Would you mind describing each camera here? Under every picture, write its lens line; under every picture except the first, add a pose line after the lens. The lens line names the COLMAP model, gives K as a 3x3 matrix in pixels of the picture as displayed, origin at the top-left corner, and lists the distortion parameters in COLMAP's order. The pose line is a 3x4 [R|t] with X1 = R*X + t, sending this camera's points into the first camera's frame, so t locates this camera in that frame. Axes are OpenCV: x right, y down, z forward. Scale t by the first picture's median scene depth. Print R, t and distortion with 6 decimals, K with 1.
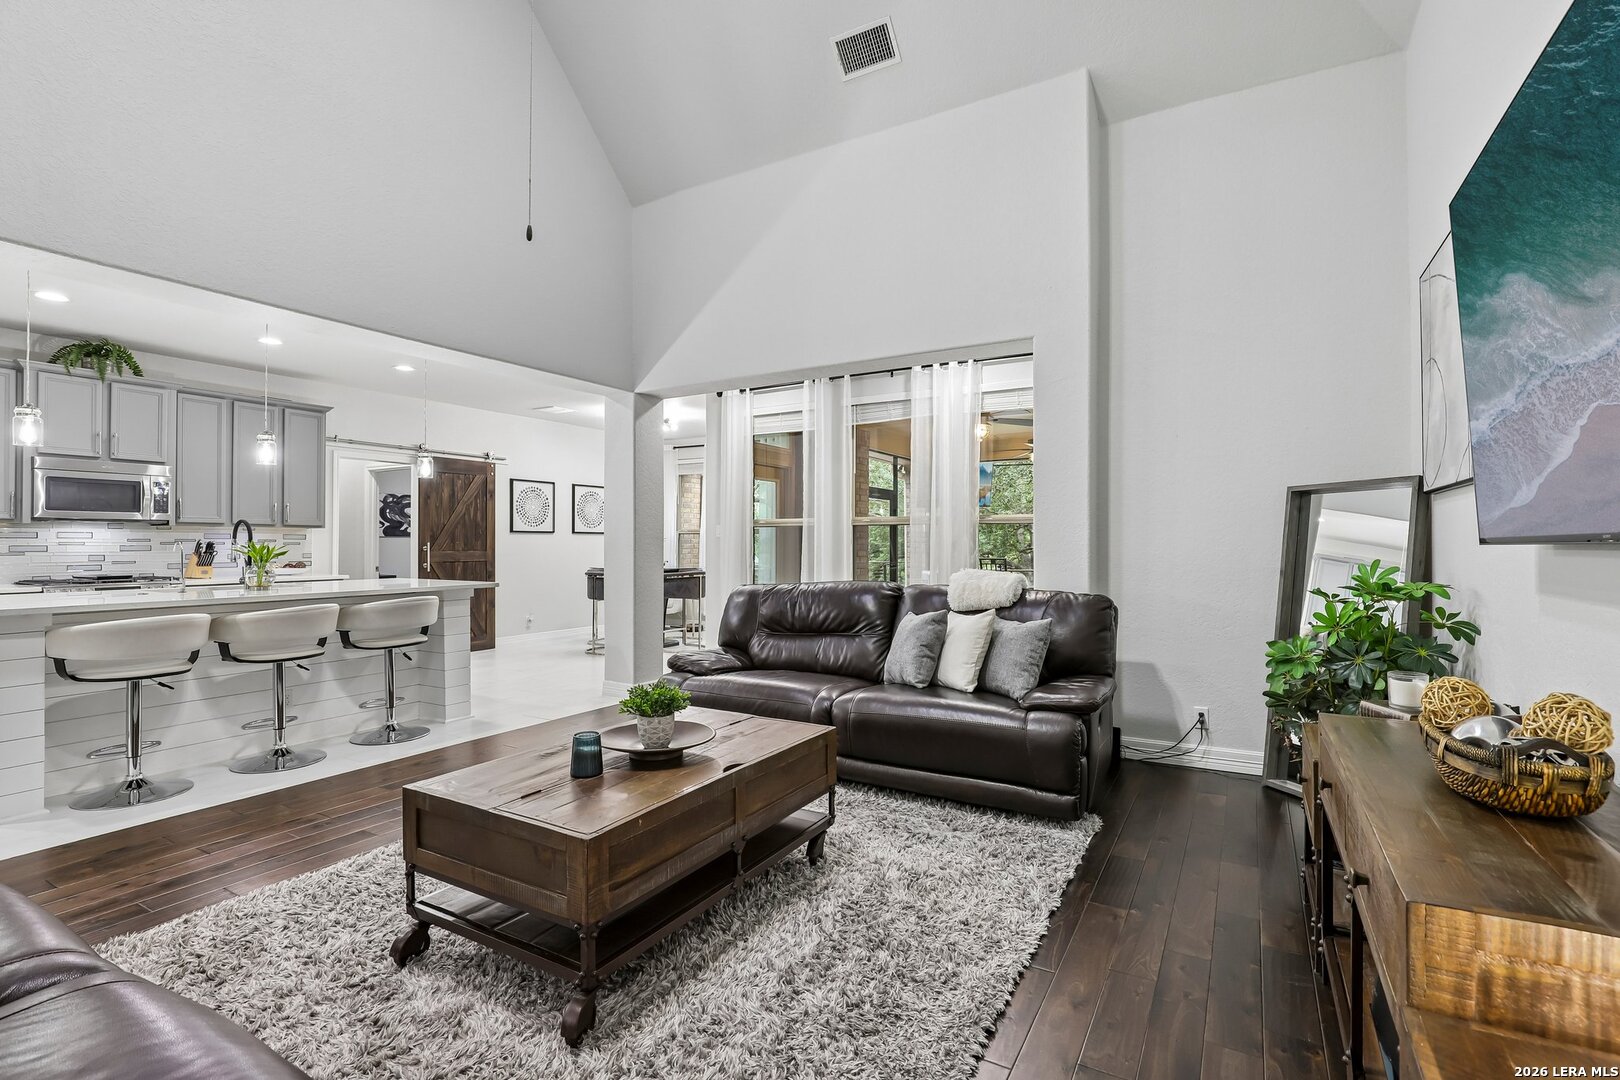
lens RADIAL K [[743.5, 0, 806.1], [0, 743.5, 537.0], [0, 0, 1]] dist [-0.030596, 0.005000]
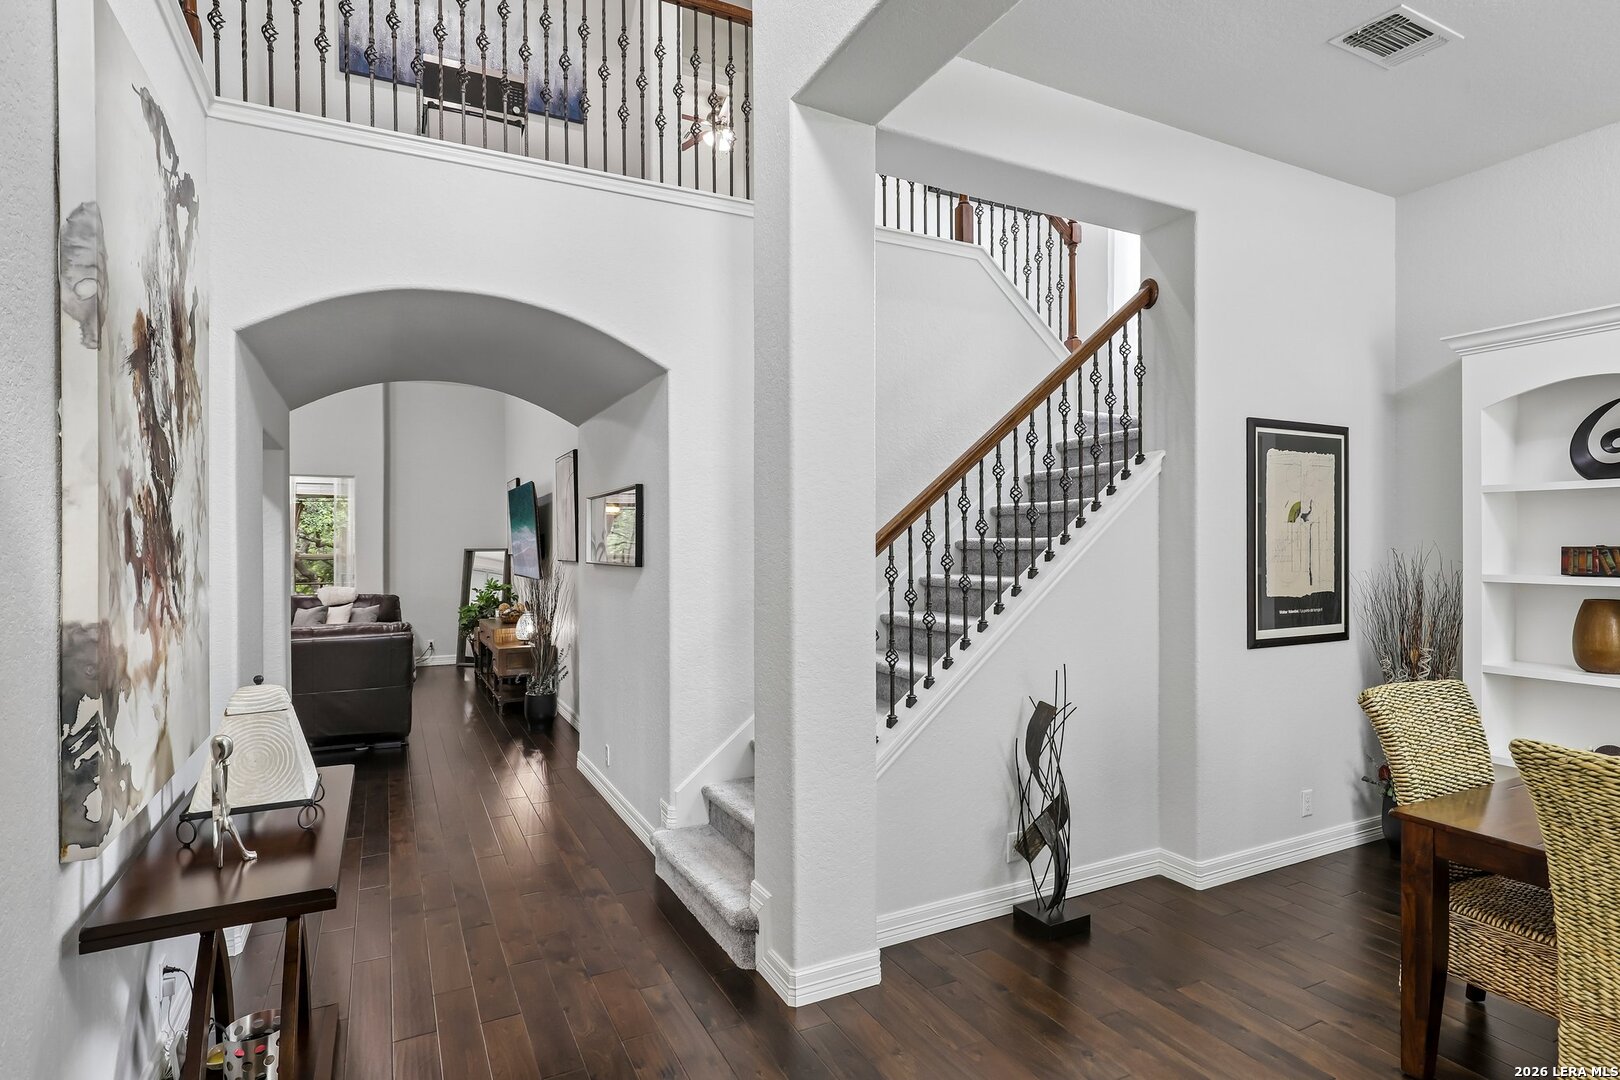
lens RADIAL K [[843.4, 0, 813.8], [0, 843.4, 545.6], [0, 0, 1]] dist [0.001087, 0.000086]
pose [[0.543729, -0.003316, 0.839254, -1.227524], [-0.004359, 0.999968, 0.006775, -0.111590], [-0.839249, -0.007342, 0.543697, -1.729172]]
